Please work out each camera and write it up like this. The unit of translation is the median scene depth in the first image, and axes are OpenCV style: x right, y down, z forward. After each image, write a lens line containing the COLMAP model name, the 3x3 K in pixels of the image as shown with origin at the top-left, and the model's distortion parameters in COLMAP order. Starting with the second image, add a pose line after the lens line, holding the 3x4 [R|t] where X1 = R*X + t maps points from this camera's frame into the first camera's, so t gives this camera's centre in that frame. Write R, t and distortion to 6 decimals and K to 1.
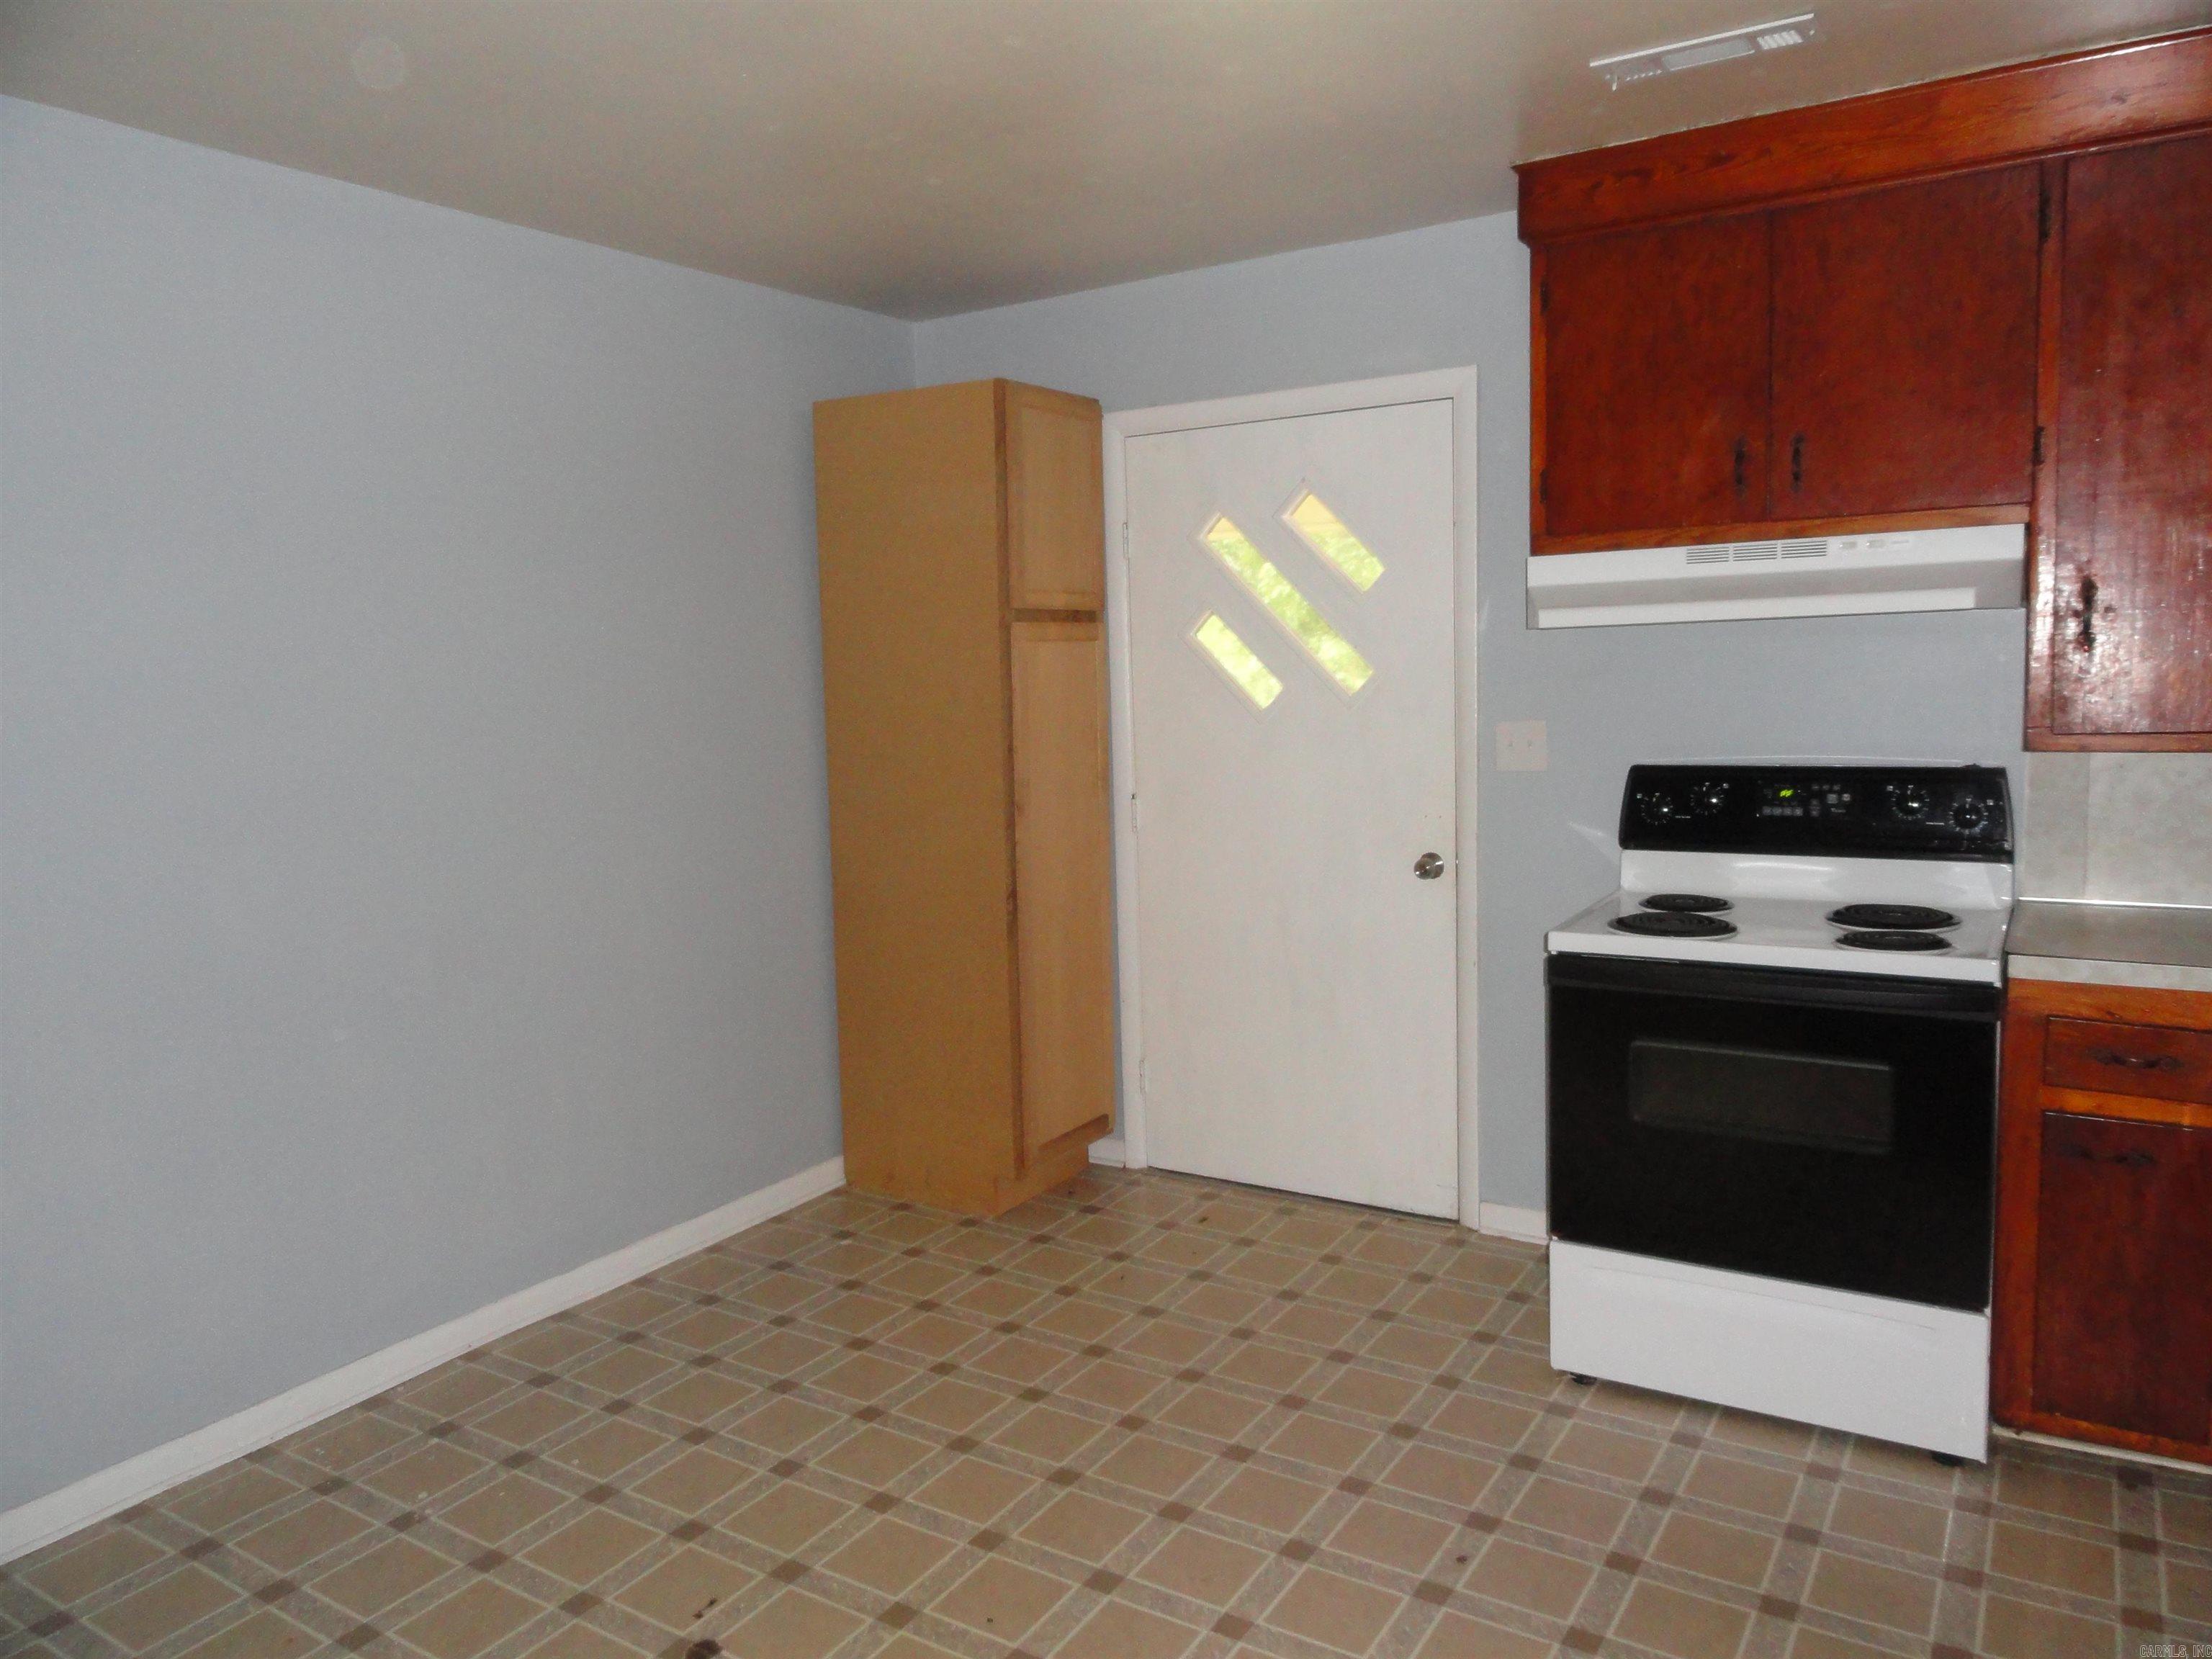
lens RADIAL K [[1540.5, 0, 1099.3], [0, 1540.5, 823.4], [0, 0, 1]] dist [-0.009176, 0.012054]
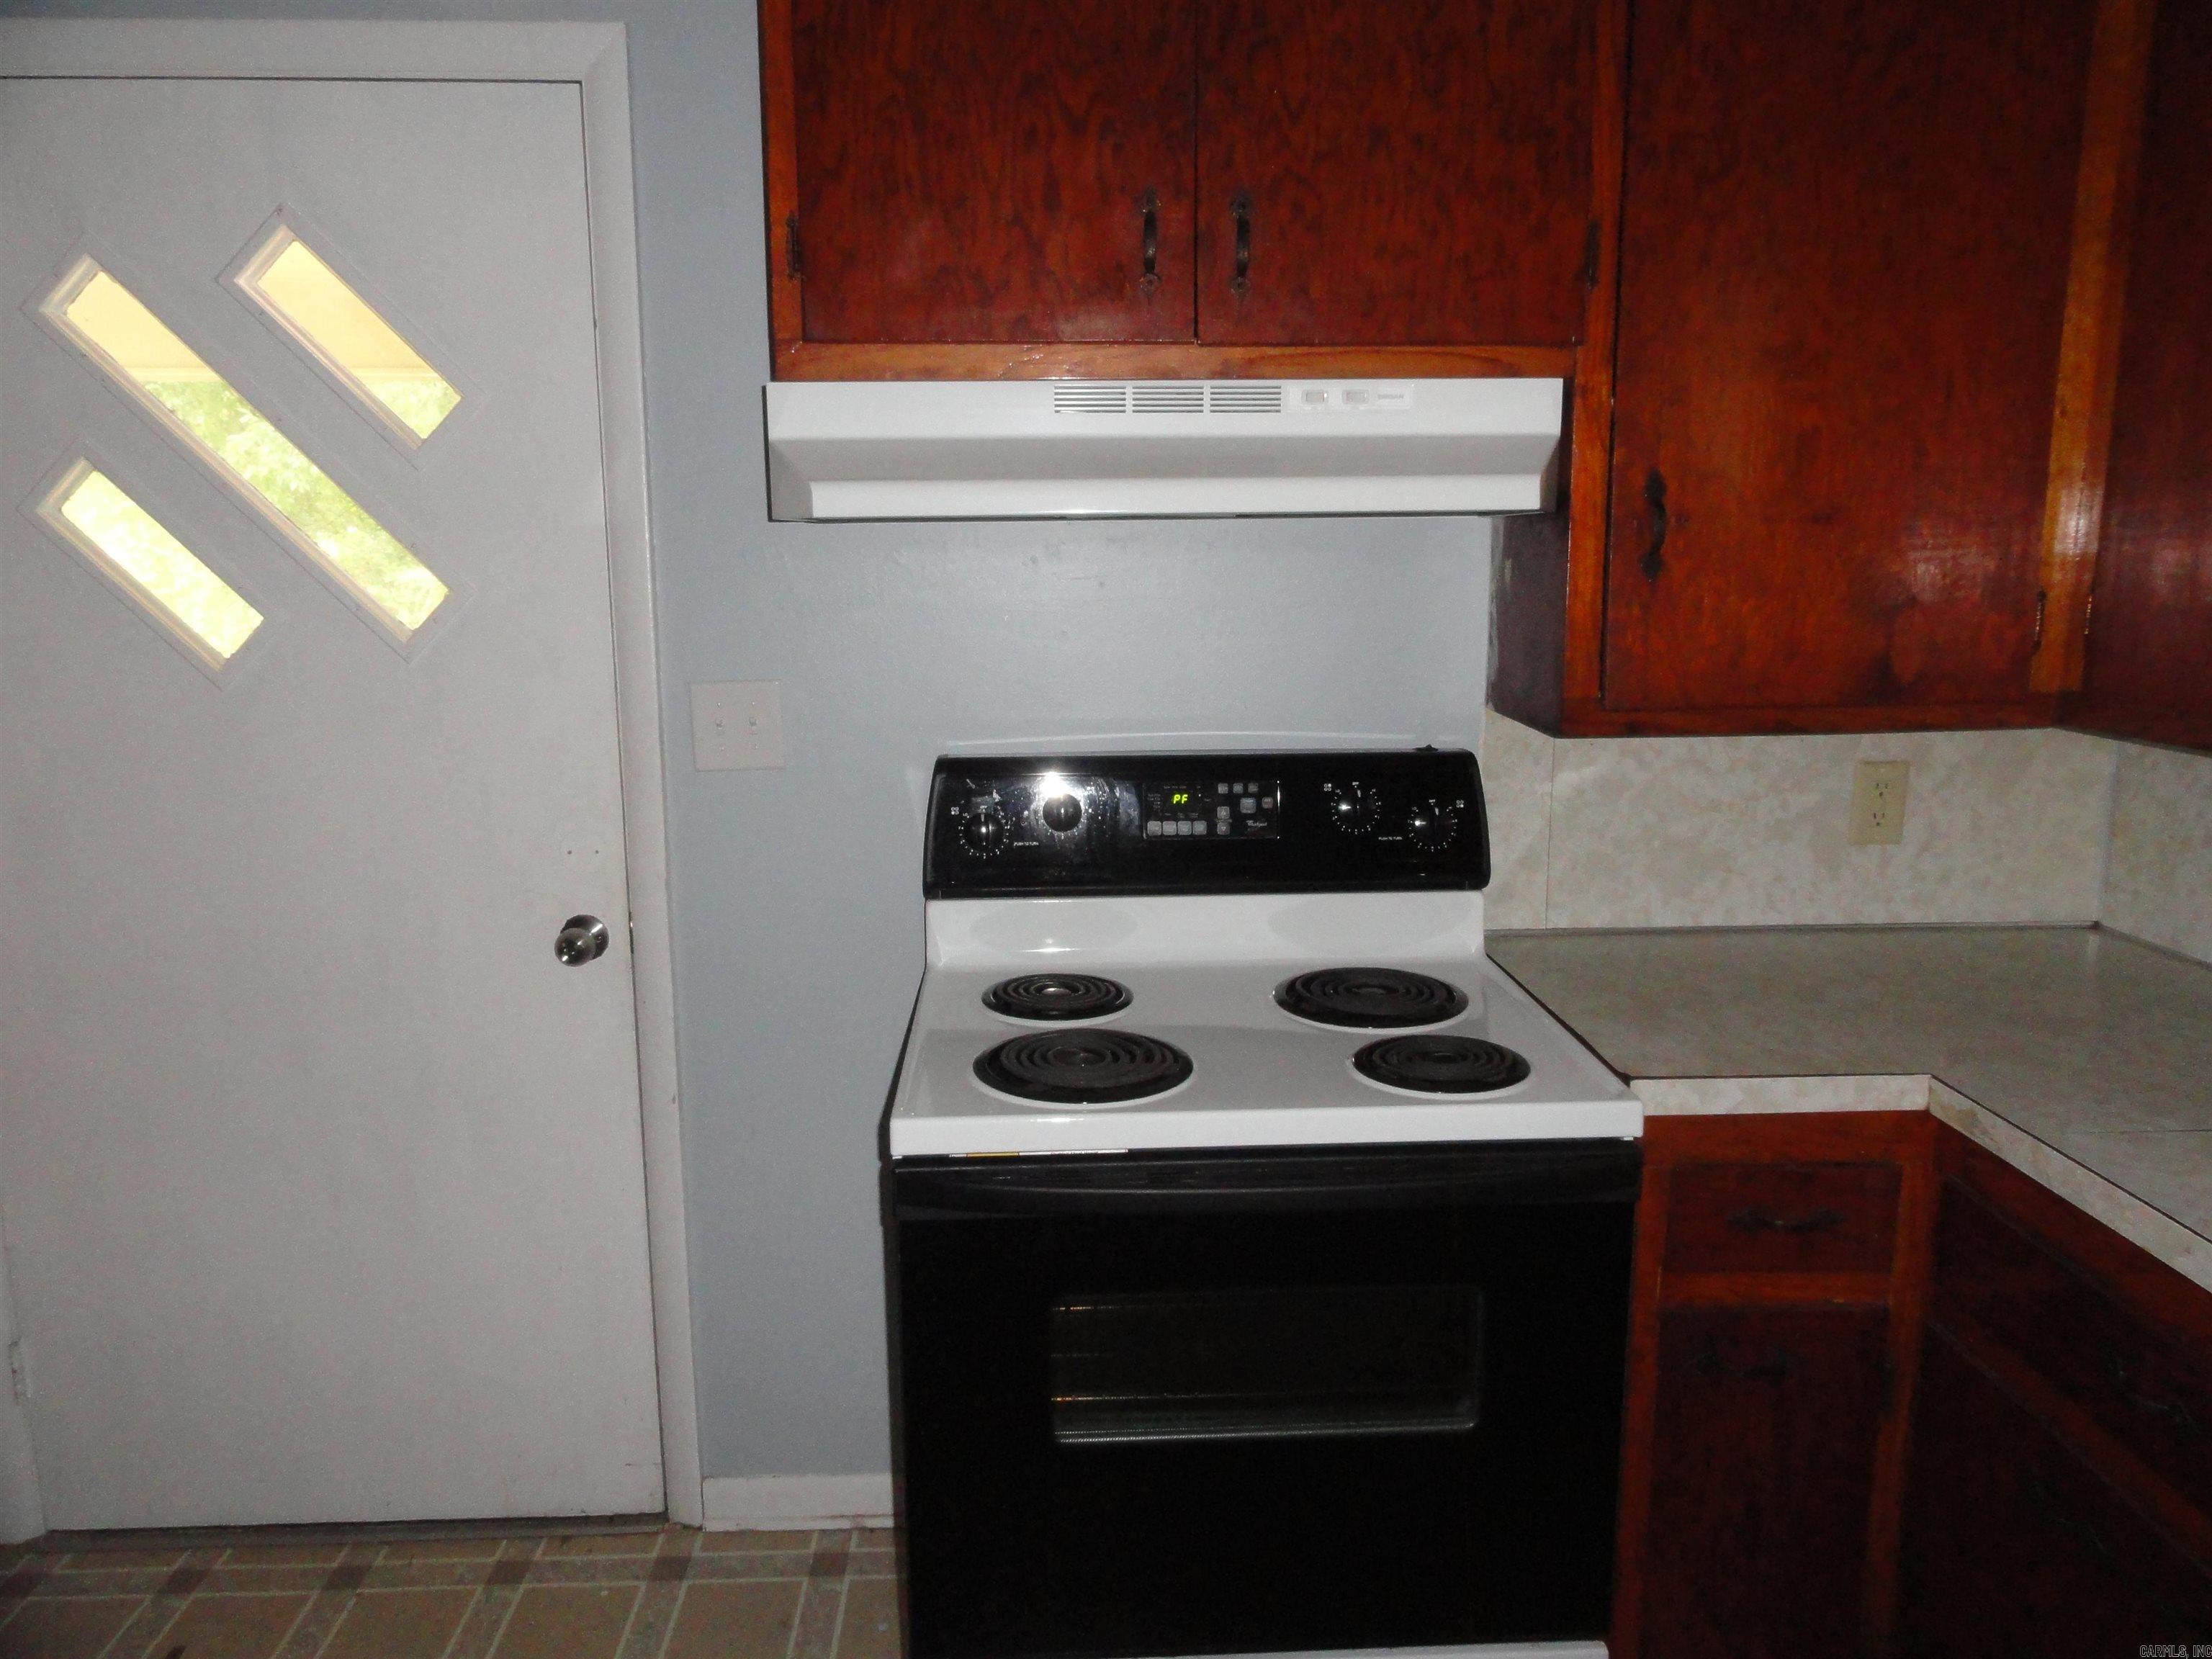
lens RADIAL K [[1540.5, 0, 1093.1], [0, 1540.5, 834.3], [0, 0, 1]] dist [-0.009176, 0.012054]
pose [[0.816596, -0.078043, 0.571909, 0.053227], [0.039801, 0.996072, 0.079095, -0.053873], [-0.575835, -0.041826, 0.816495, 0.482896]]
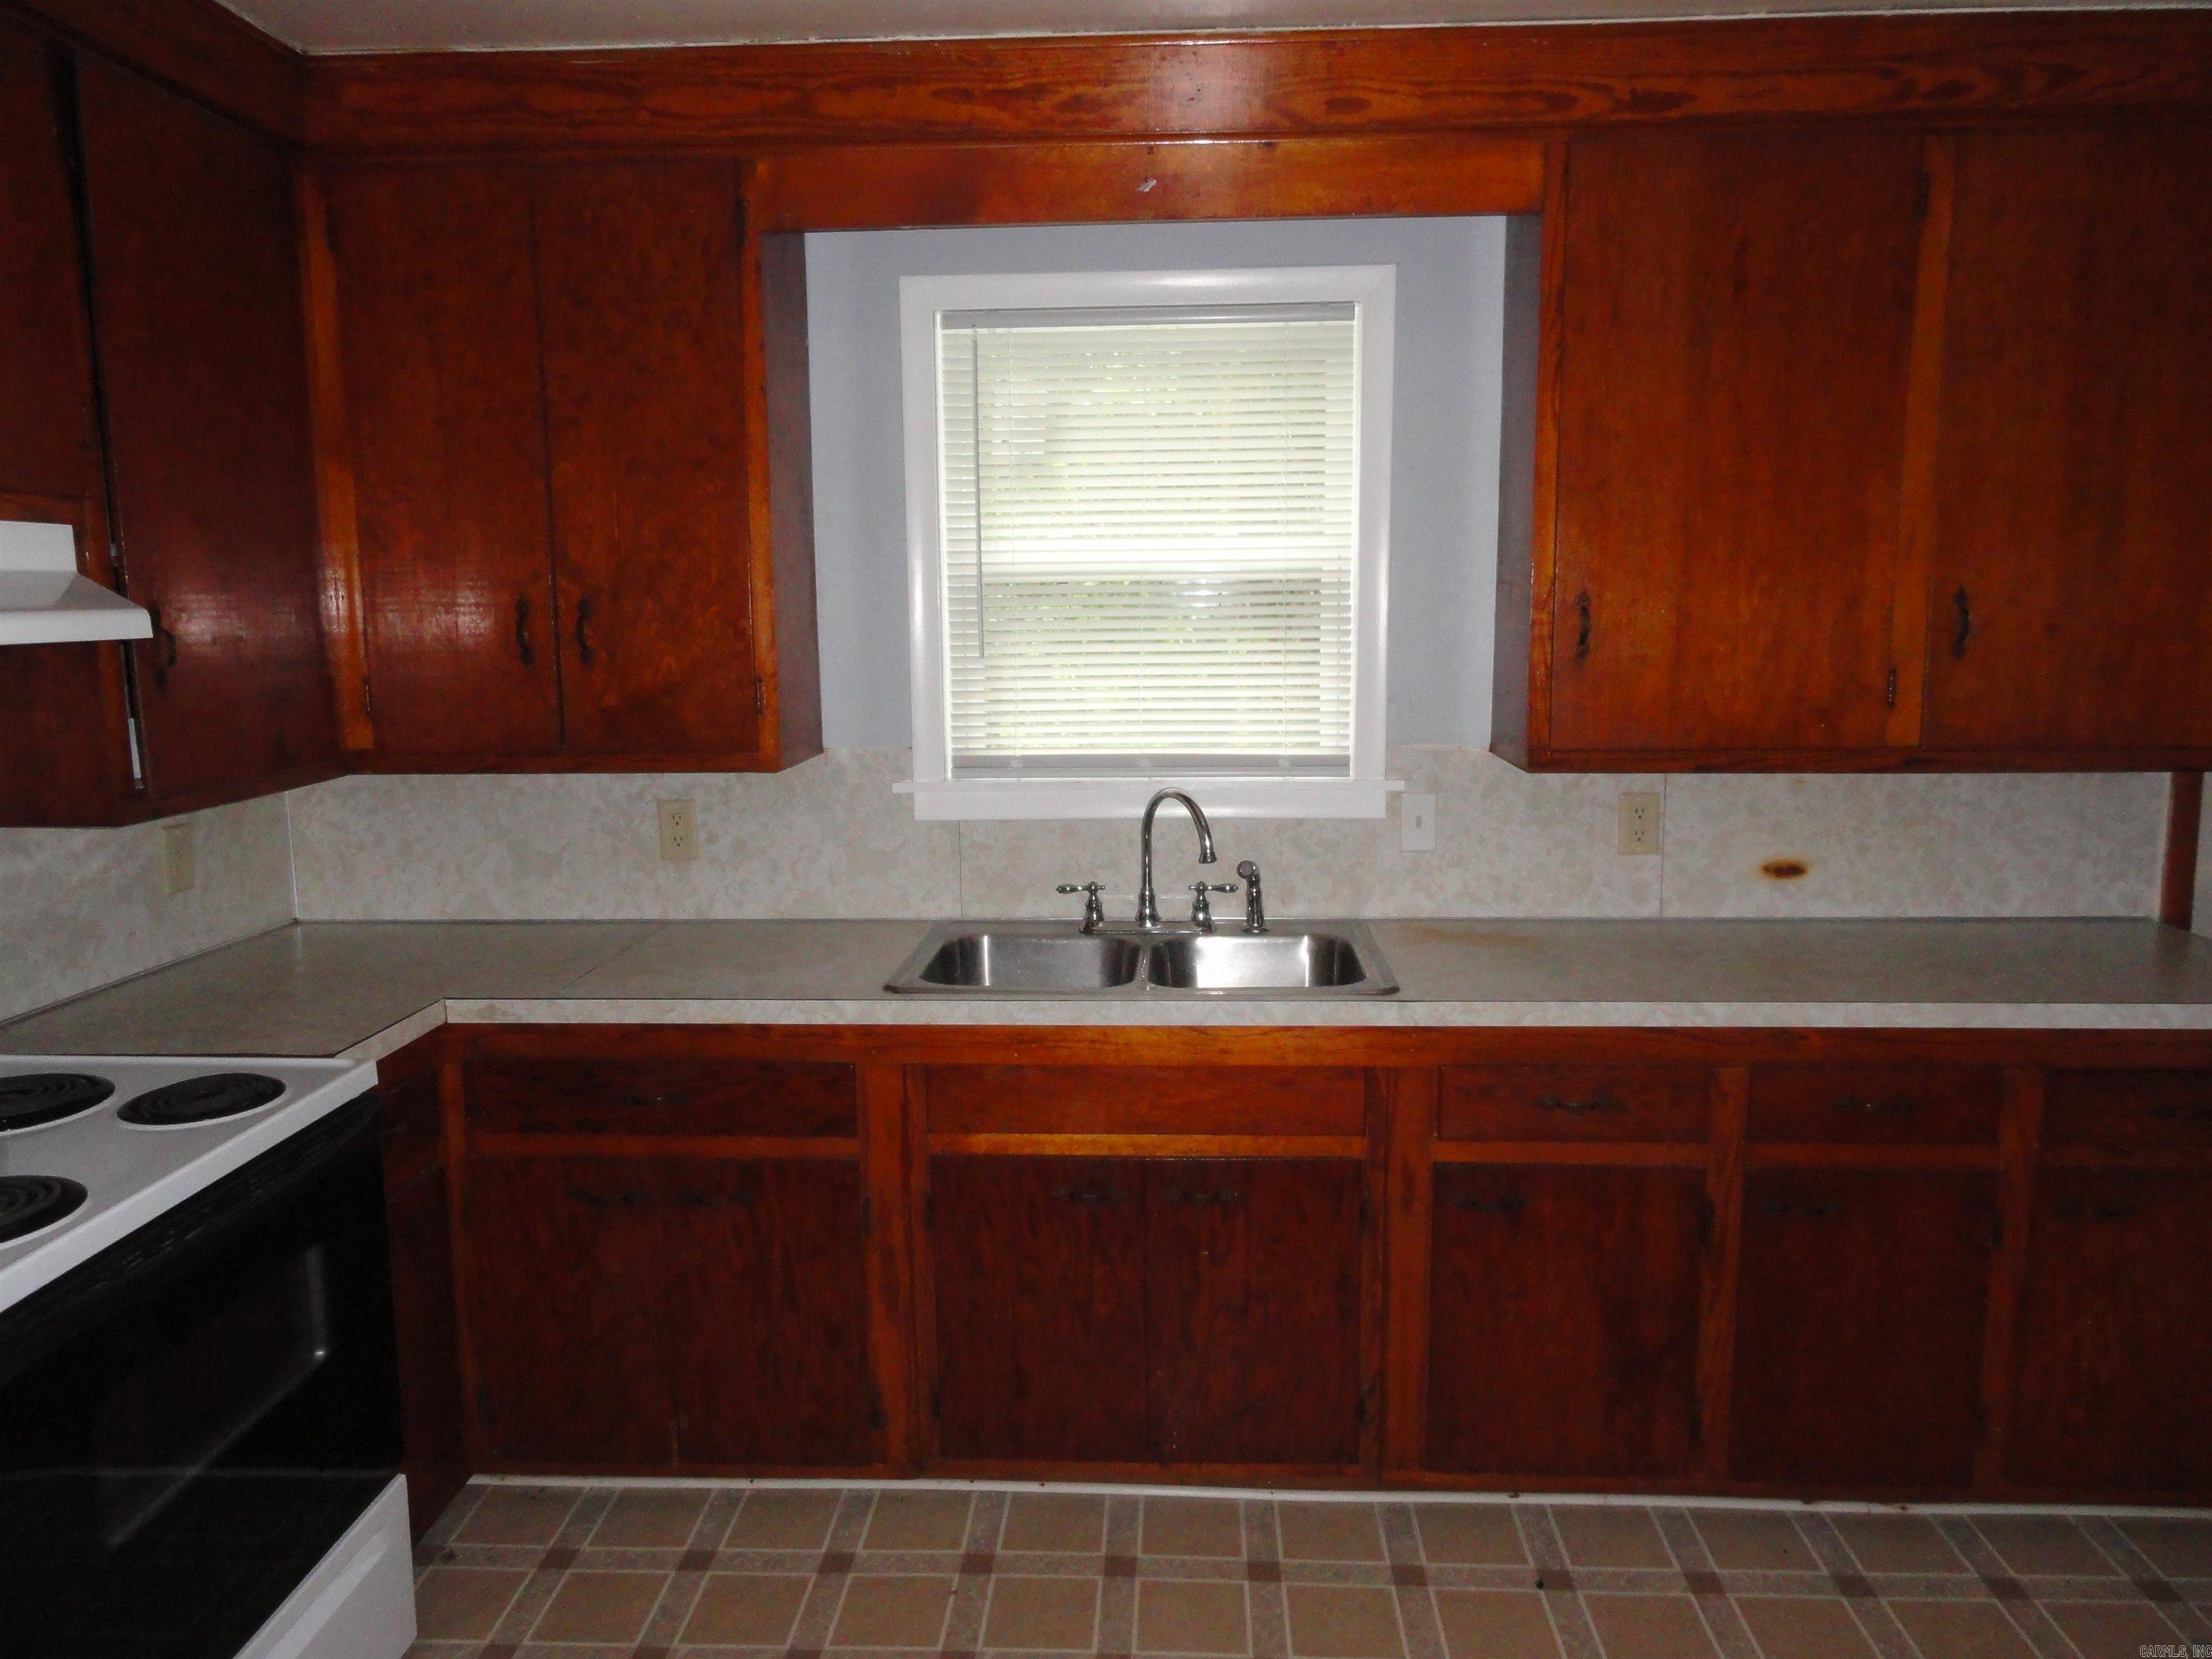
lens RADIAL K [[1540.5, 0, 1109.1], [0, 1540.5, 823.9], [0, 0, 1]] dist [-0.009176, 0.012054]
pose [[-0.494637, -0.083651, 0.865065, -0.255117], [0.123887, 0.978406, 0.165448, -0.094957], [-0.860225, 0.189007, -0.473592, 0.786989]]
